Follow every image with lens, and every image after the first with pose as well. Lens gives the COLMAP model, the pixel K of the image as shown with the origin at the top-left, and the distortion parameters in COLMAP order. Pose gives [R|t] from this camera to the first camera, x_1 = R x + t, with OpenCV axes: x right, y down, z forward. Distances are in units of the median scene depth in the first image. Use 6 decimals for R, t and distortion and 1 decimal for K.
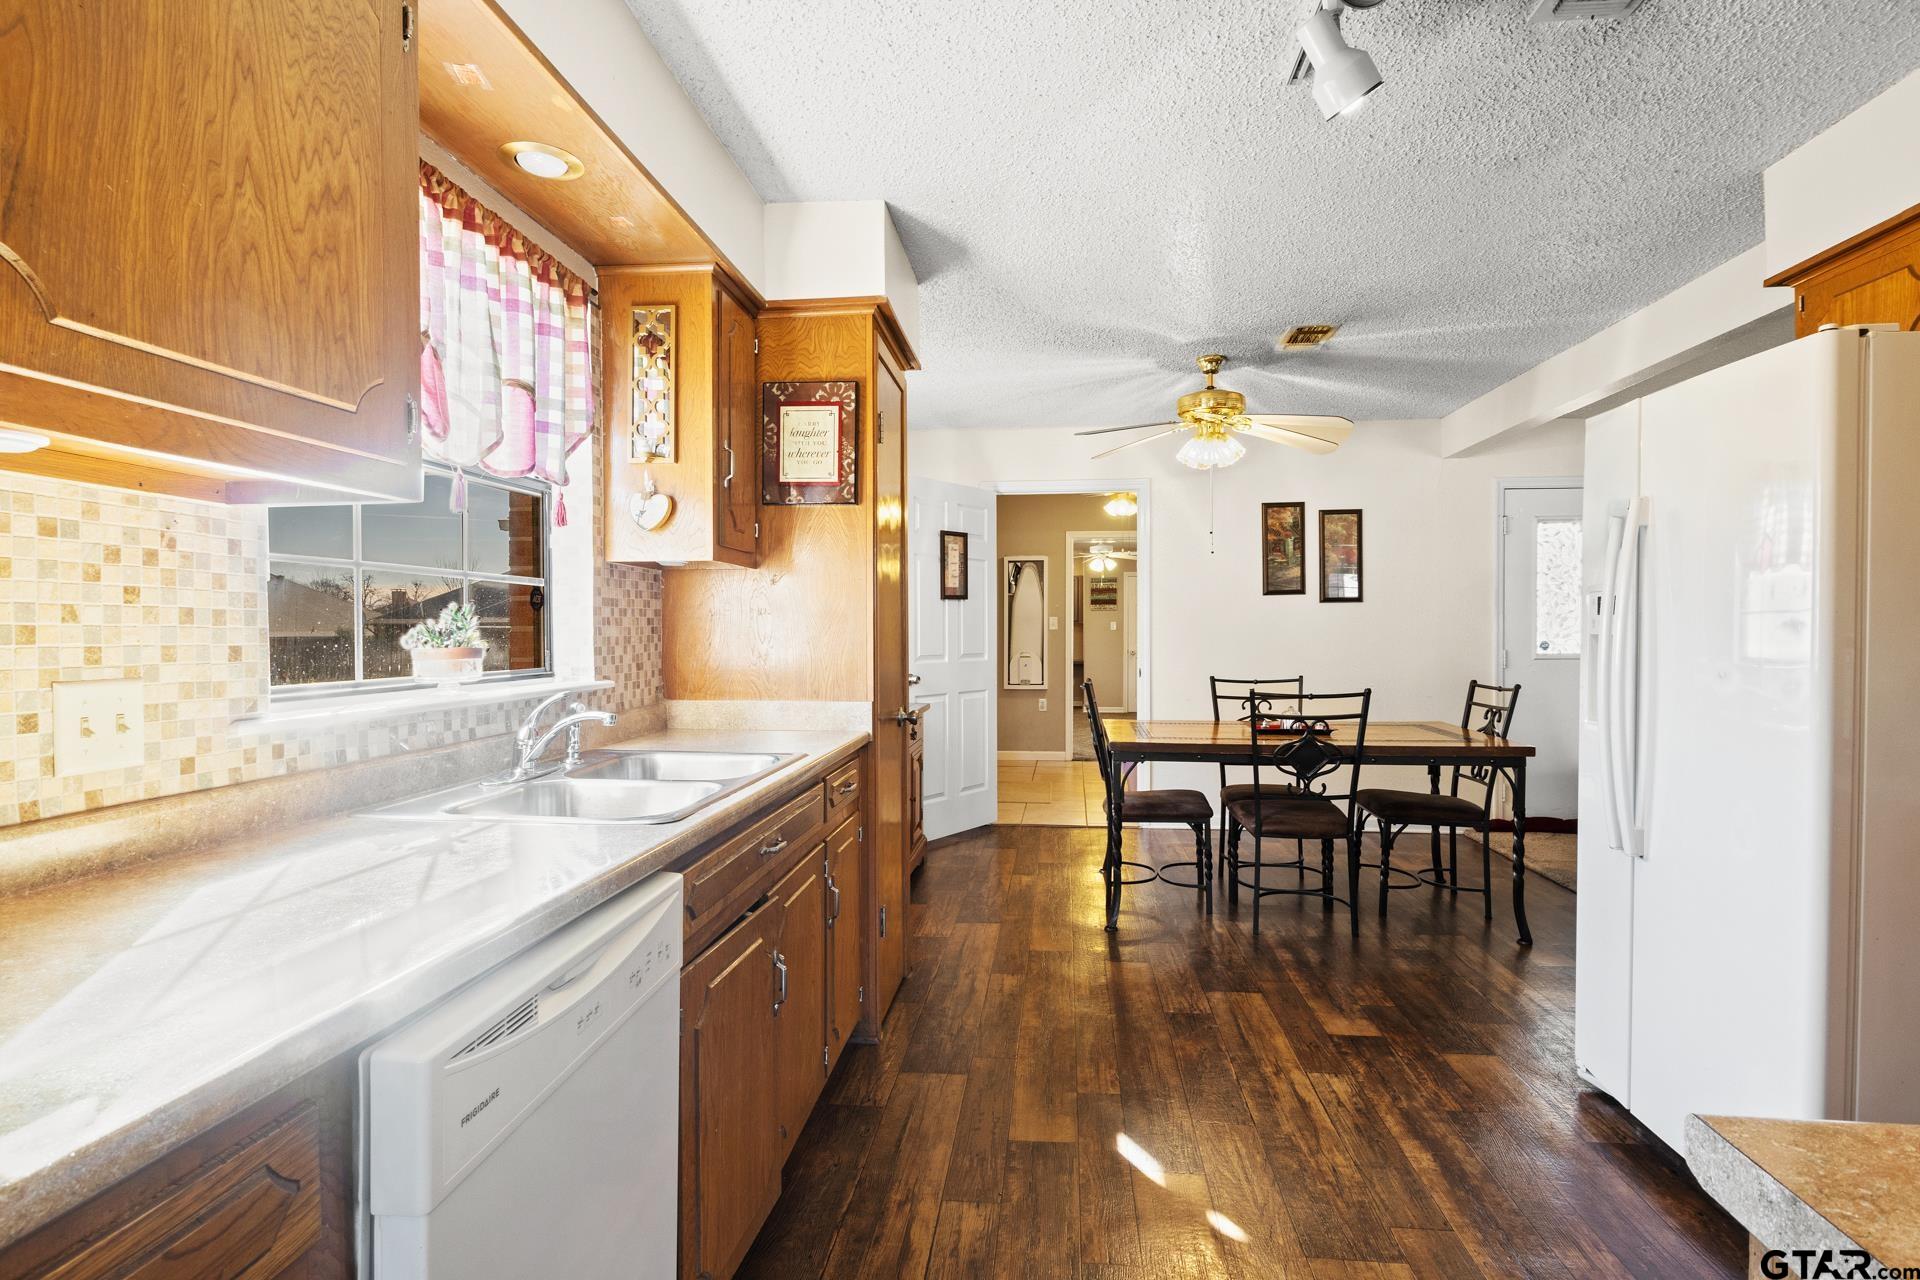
lens RADIAL K [[964.9, 0, 964.1], [0, 964.9, 639.4], [0, 0, 1]] dist [-0.003244, -0.003810]
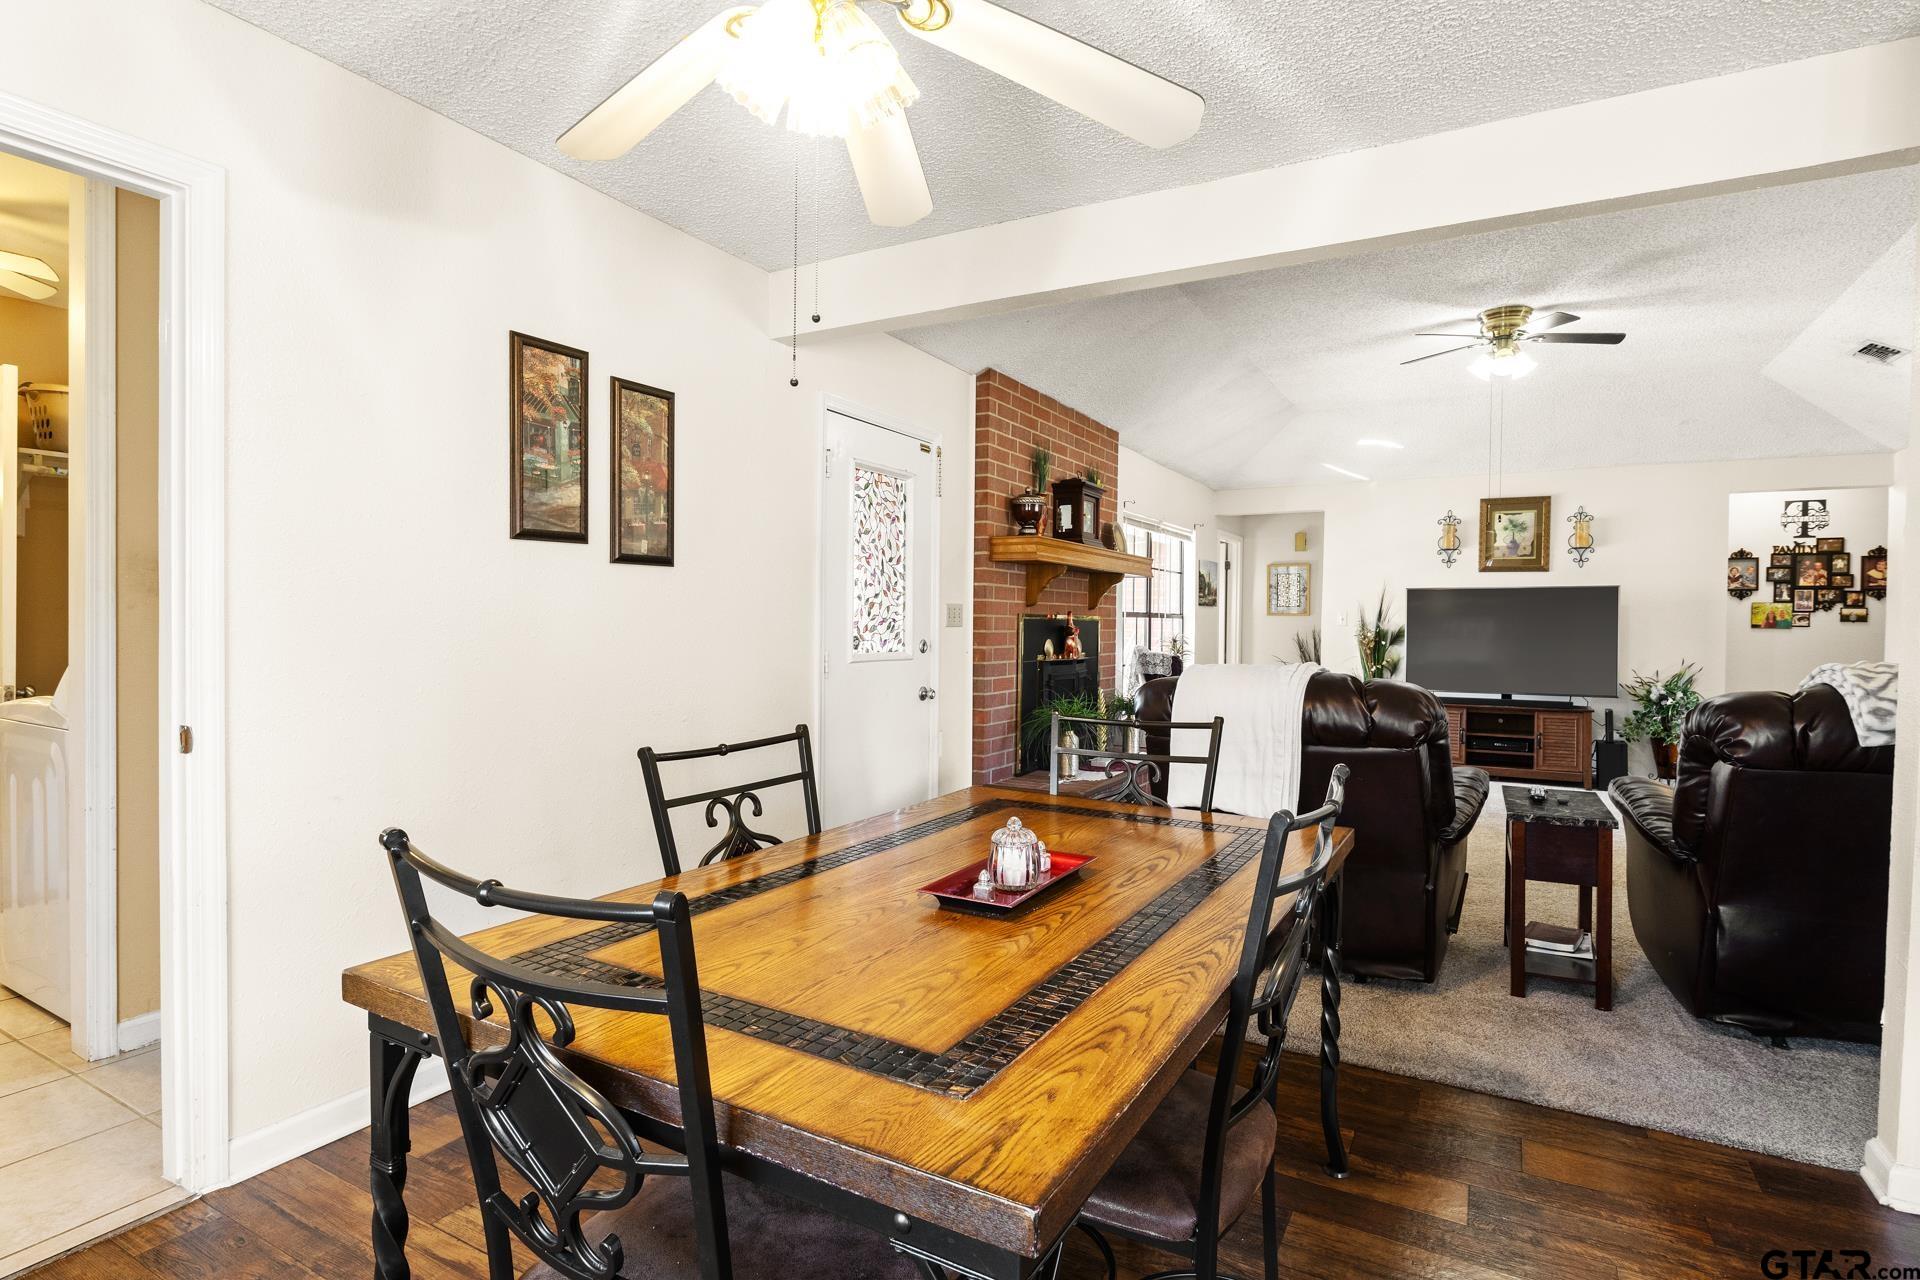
lens RADIAL K [[964.9, 0, 962.6], [0, 964.9, 638.6], [0, 0, 1]] dist [-0.003244, -0.003810]
pose [[0.402894, -0.011241, 0.915178, -0.047915], [-0.002516, 0.999907, 0.013390, -0.019012], [-0.915243, -0.007698, 0.402828, 1.967194]]
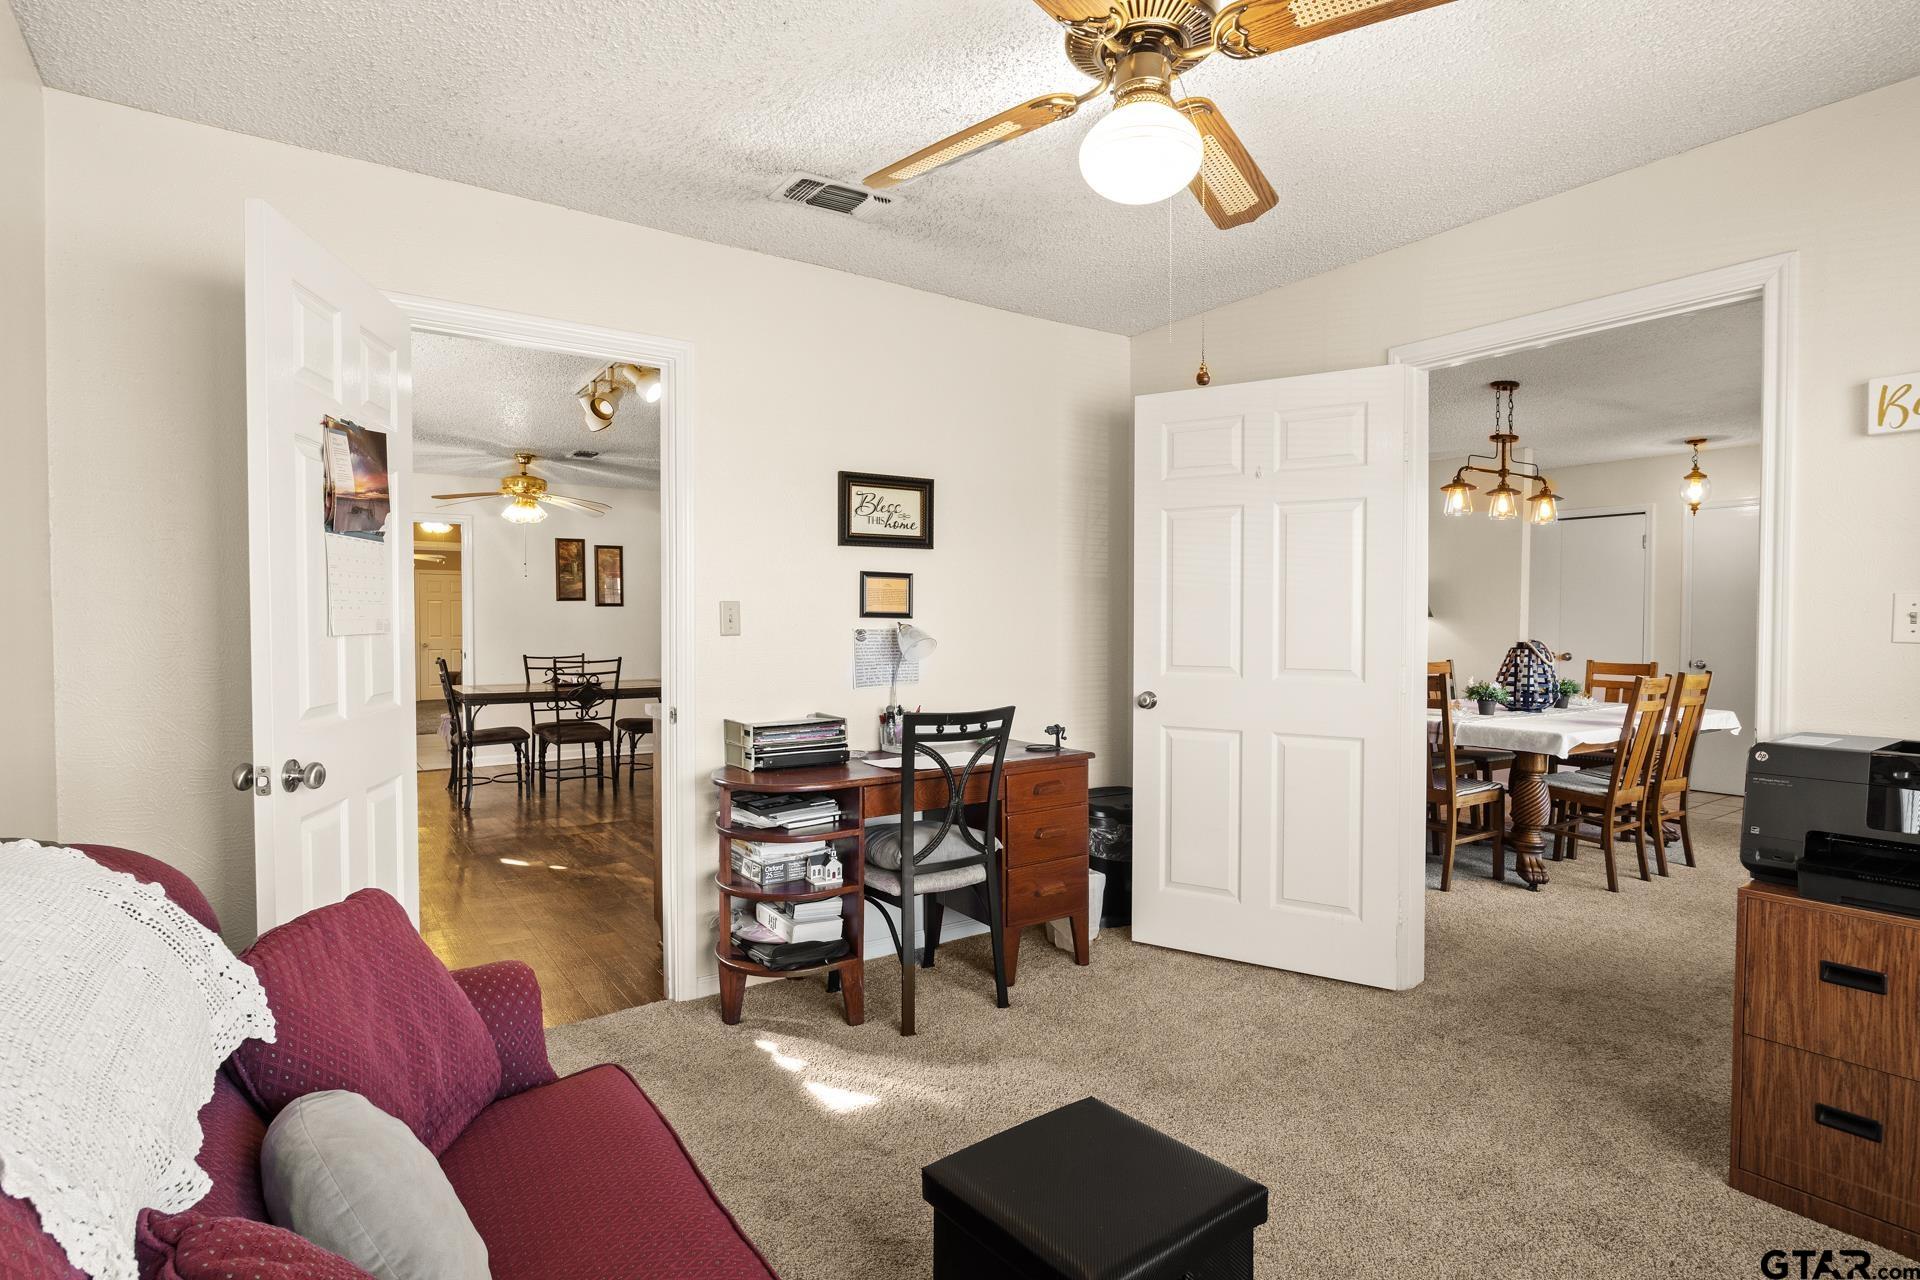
lens RADIAL K [[964.9, 0, 959.9], [0, 964.9, 643.9], [0, 0, 1]] dist [-0.003244, -0.003810]
pose [[0.761481, -0.012725, 0.648063, -0.550328], [0.006271, 0.999905, 0.012265, 0.016922], [-0.648157, -0.005276, 0.761488, -1.621845]]
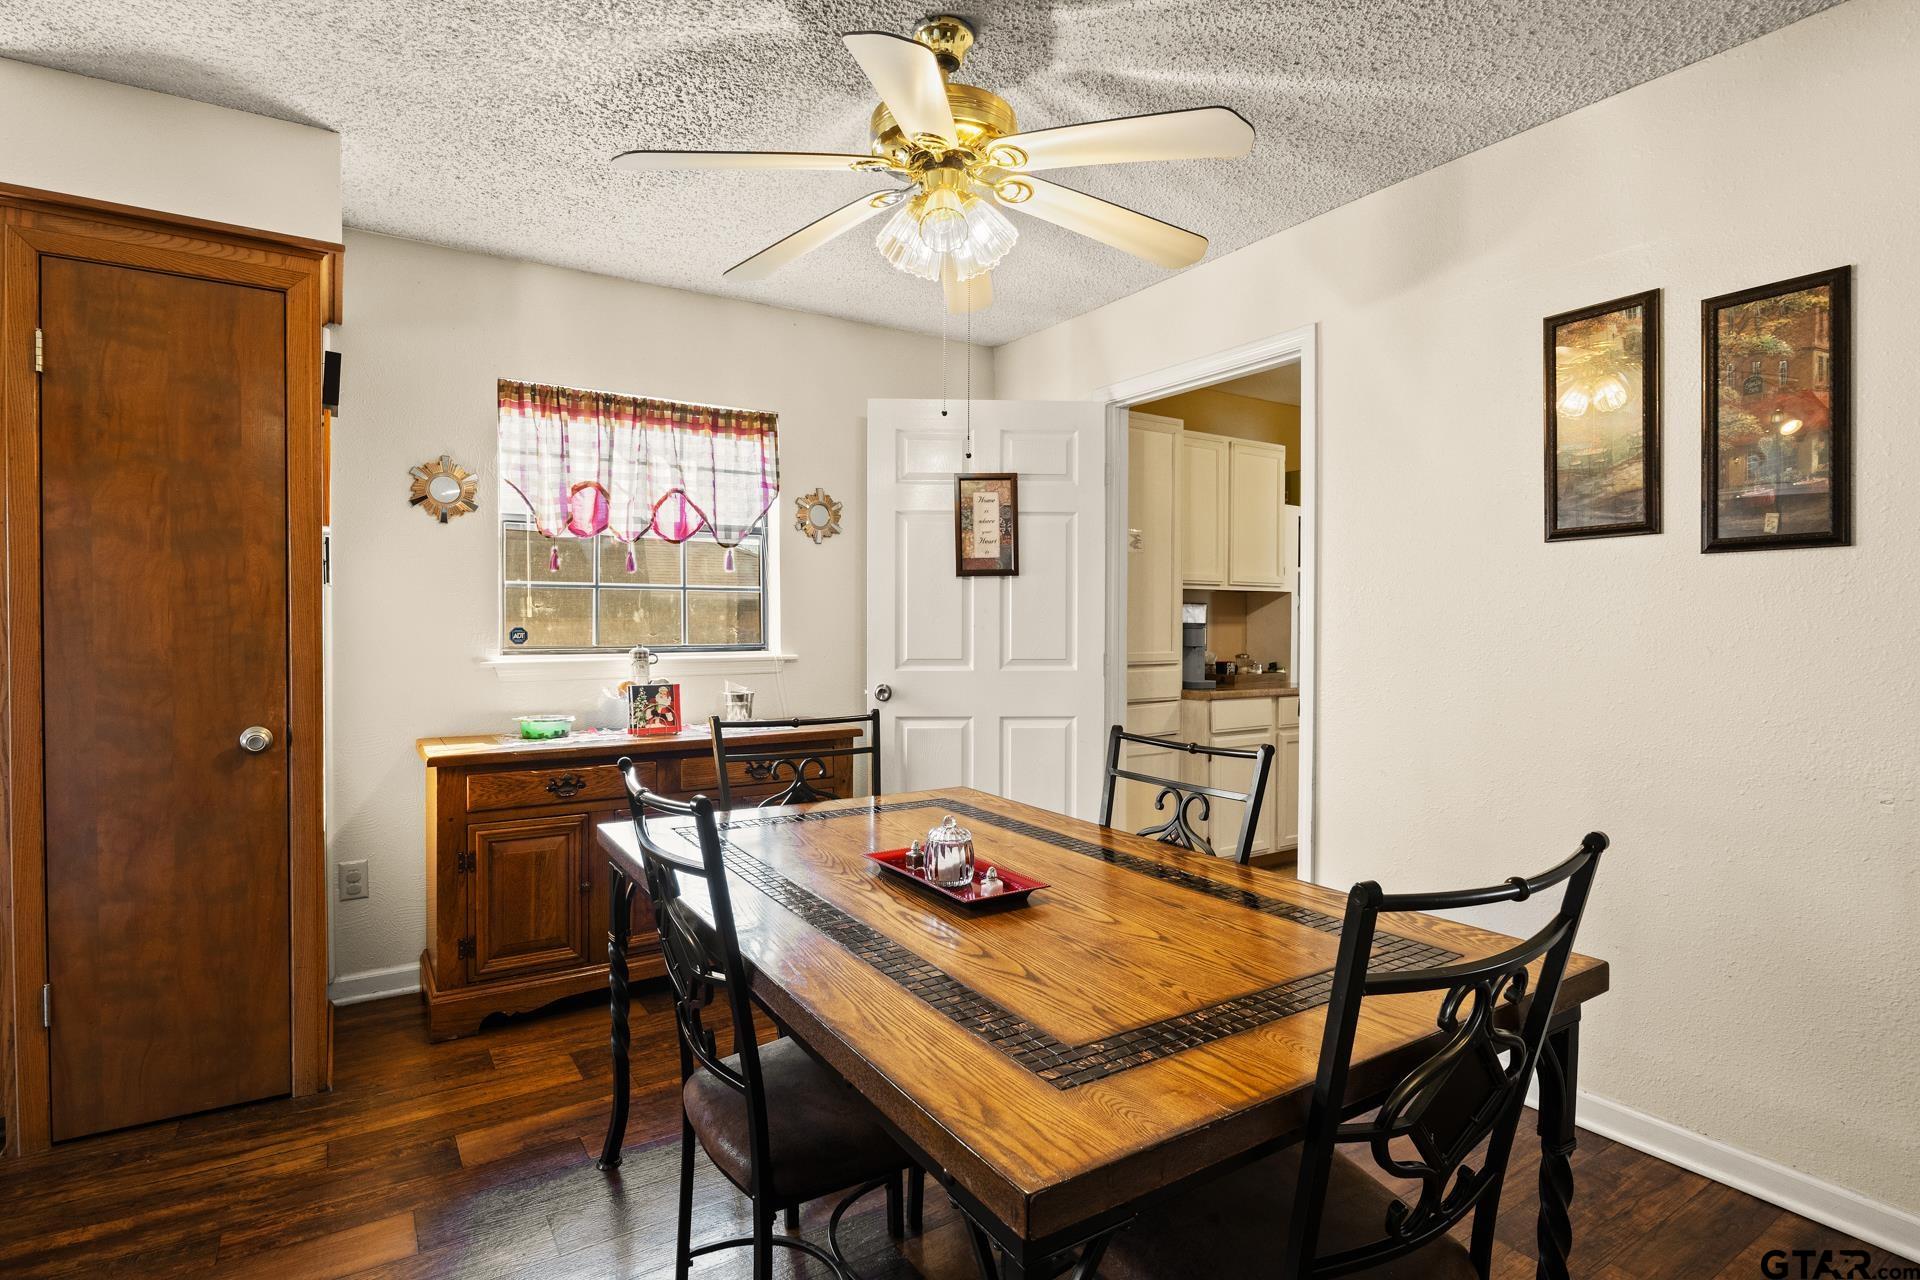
lens RADIAL K [[964.9, 0, 970.0], [0, 964.9, 635.3], [0, 0, 1]] dist [-0.003244, -0.003810]
pose [[0.624677, 0.016055, -0.780718, 1.496093], [-0.011306, 0.999870, 0.011516, -0.025239], [0.780801, 0.001633, 0.624777, 1.722942]]
